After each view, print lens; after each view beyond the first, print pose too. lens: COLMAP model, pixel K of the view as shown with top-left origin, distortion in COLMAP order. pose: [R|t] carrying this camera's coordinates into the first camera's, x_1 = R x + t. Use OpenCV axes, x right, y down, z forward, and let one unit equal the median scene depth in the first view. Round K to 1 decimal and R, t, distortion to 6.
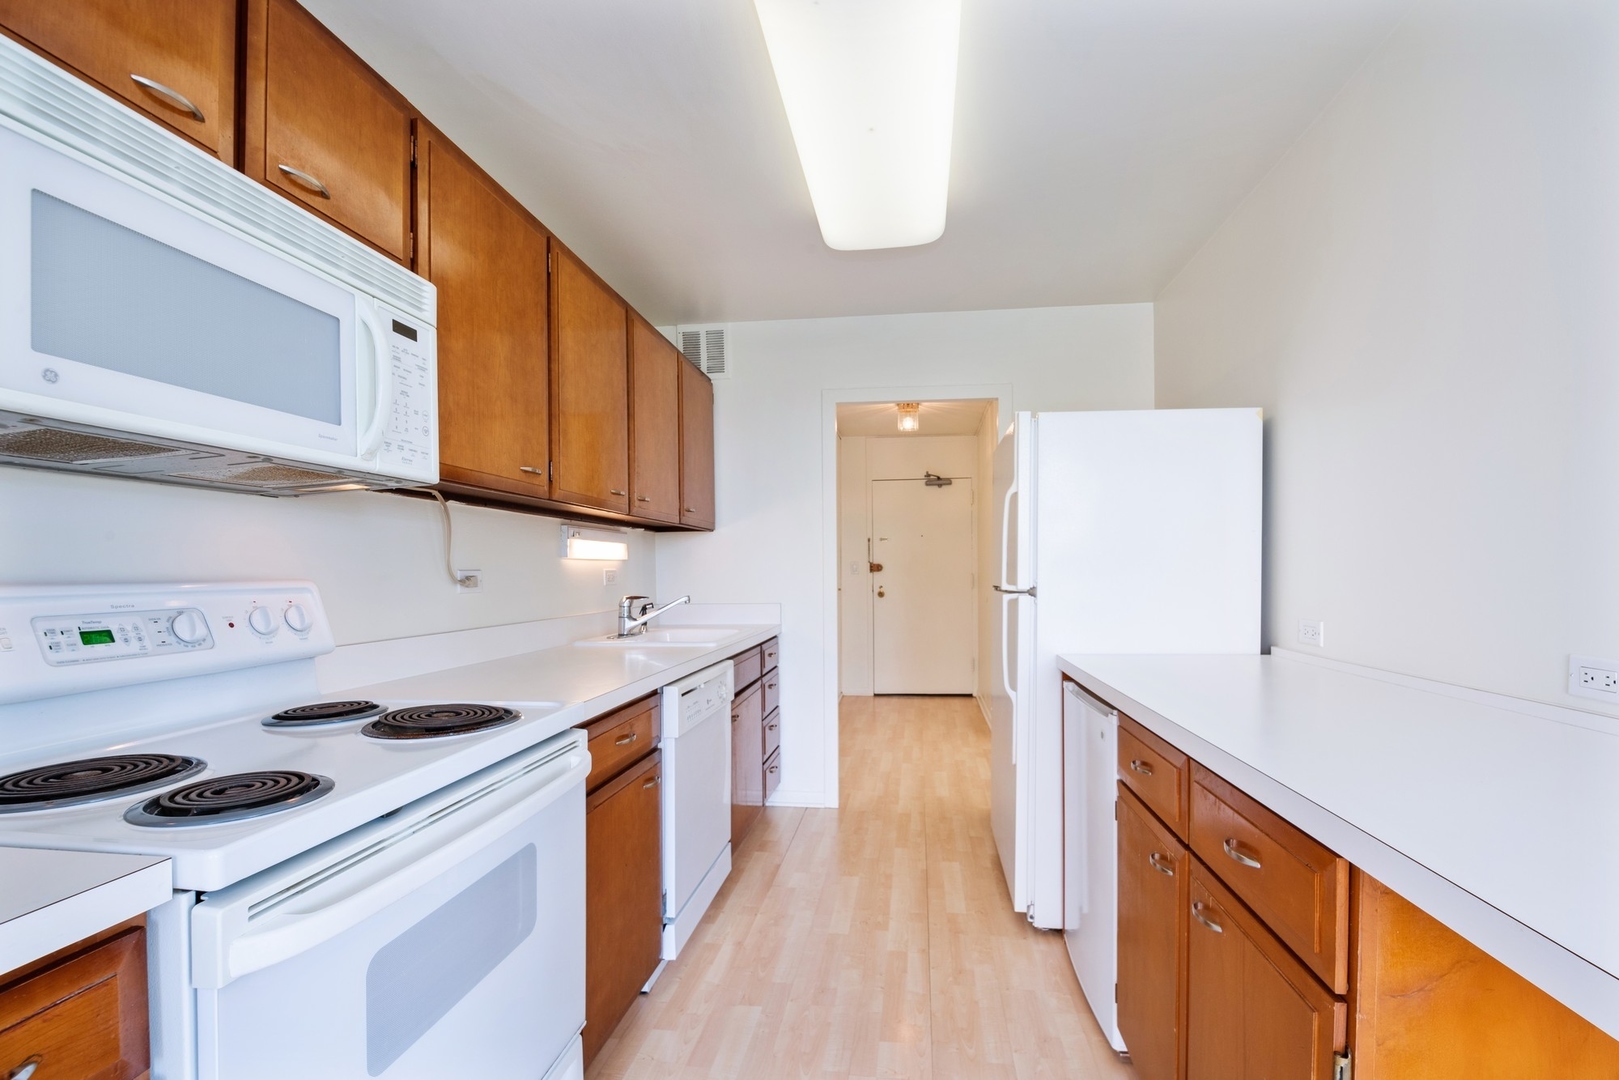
lens RADIAL K [[713.6, 0, 835.2], [0, 713.6, 578.5], [0, 0, 1]] dist [-0.020425, -0.000728]
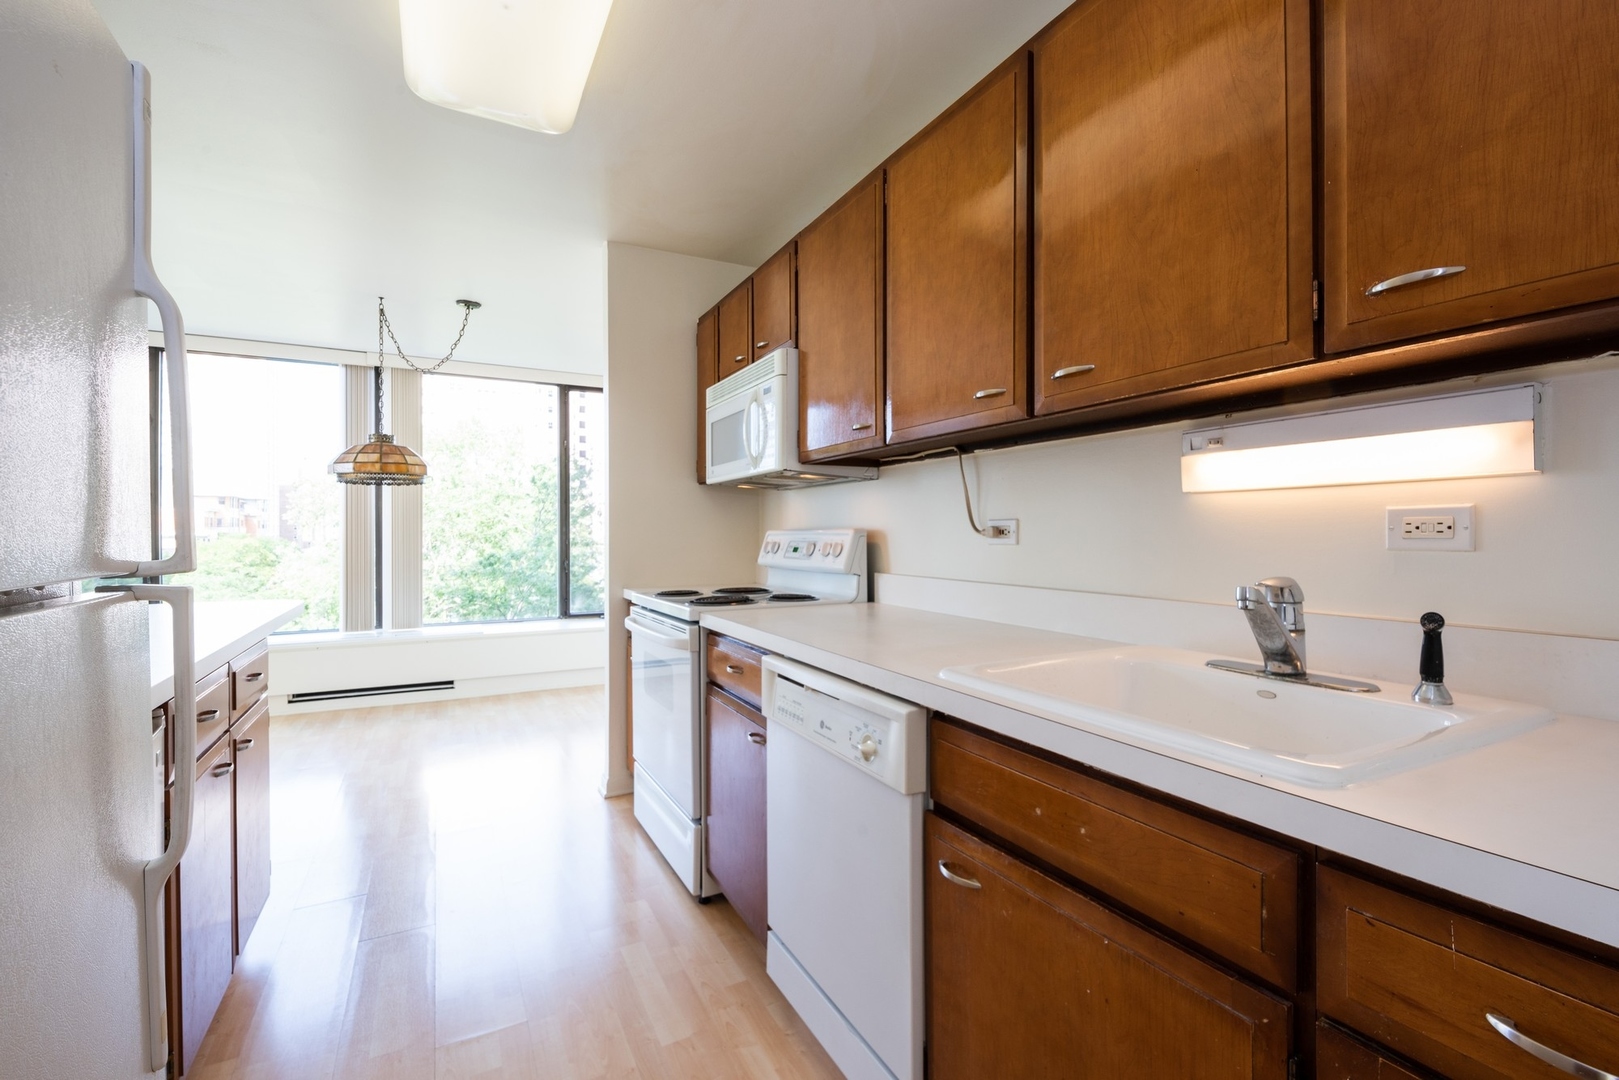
lens RADIAL K [[690.4, 0, 813.4], [0, 690.4, 530.1], [0, 0, 1]] dist [0.001913, 0.000087]
pose [[-0.817553, 0.005647, -0.575825, 0.209832], [0.001209, 0.999967, 0.008089, -0.006467], [0.575852, 0.005917, -0.817533, 1.721817]]
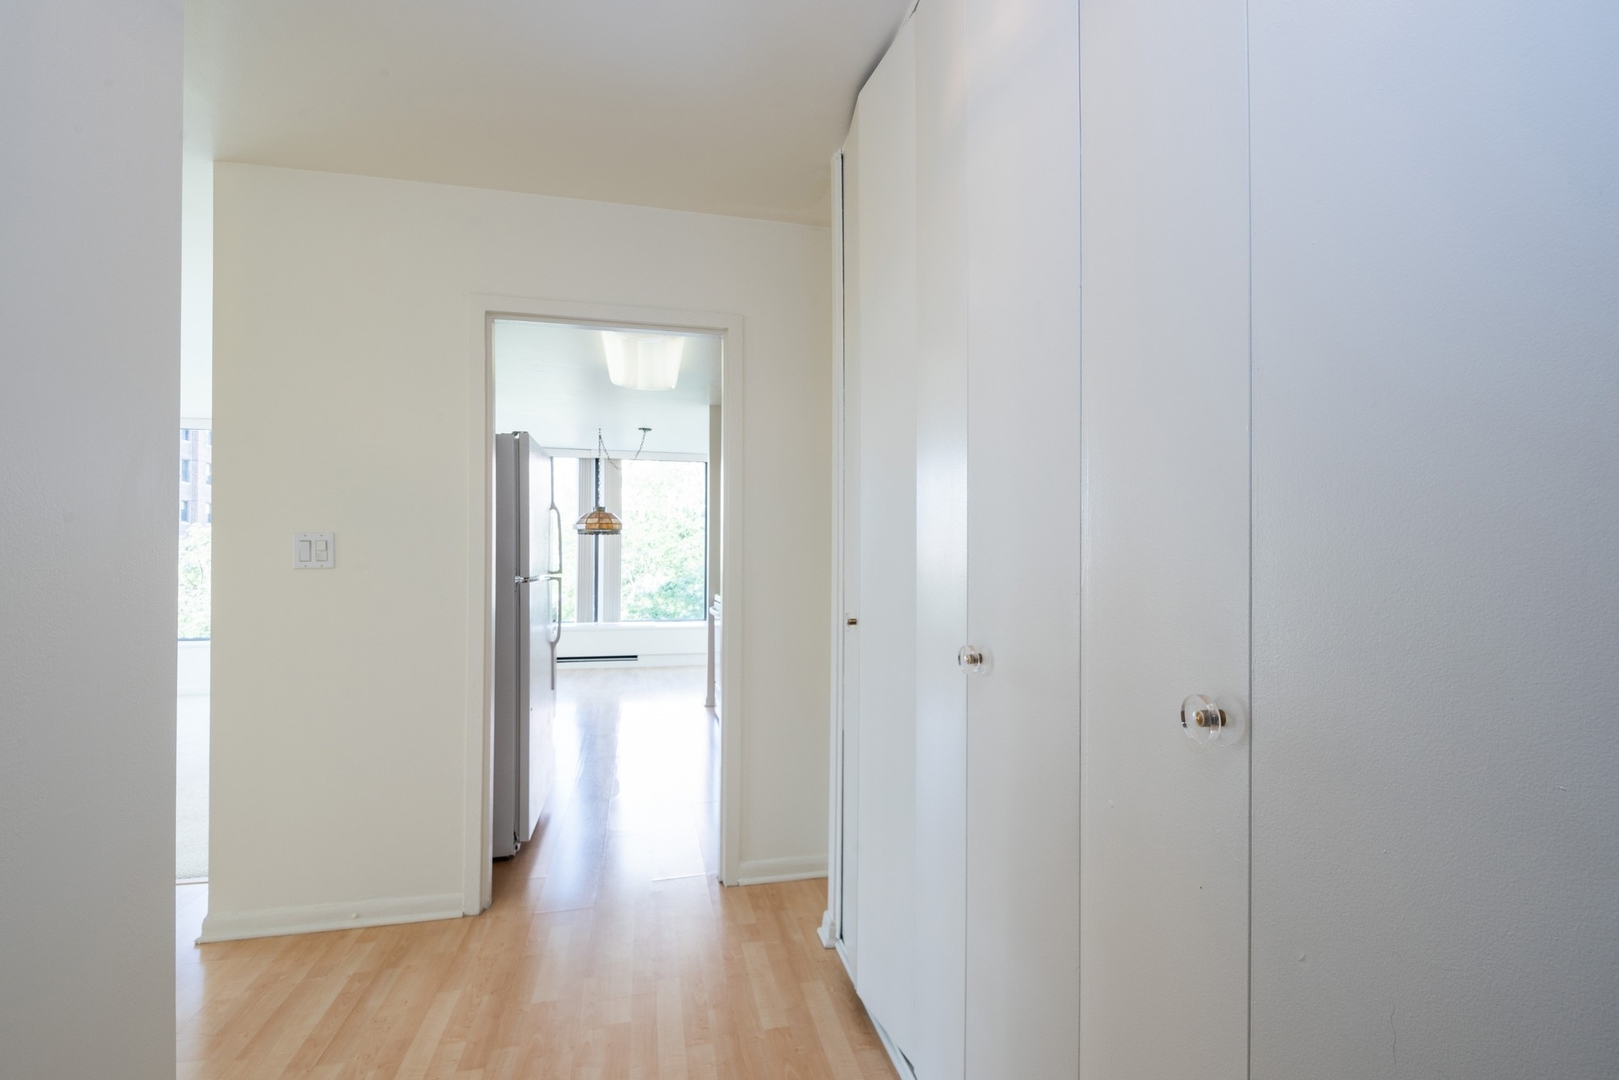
lens RADIAL K [[739.5, 0, 813.0], [0, 739.5, 556.8], [0, 0, 1]] dist [-0.019450, -0.000045]
pose [[-0.940574, -0.002526, -0.339581, 0.288364], [-0.003470, 0.999992, 0.002173, -0.019373], [0.339572, 0.003222, -0.940574, 2.725251]]
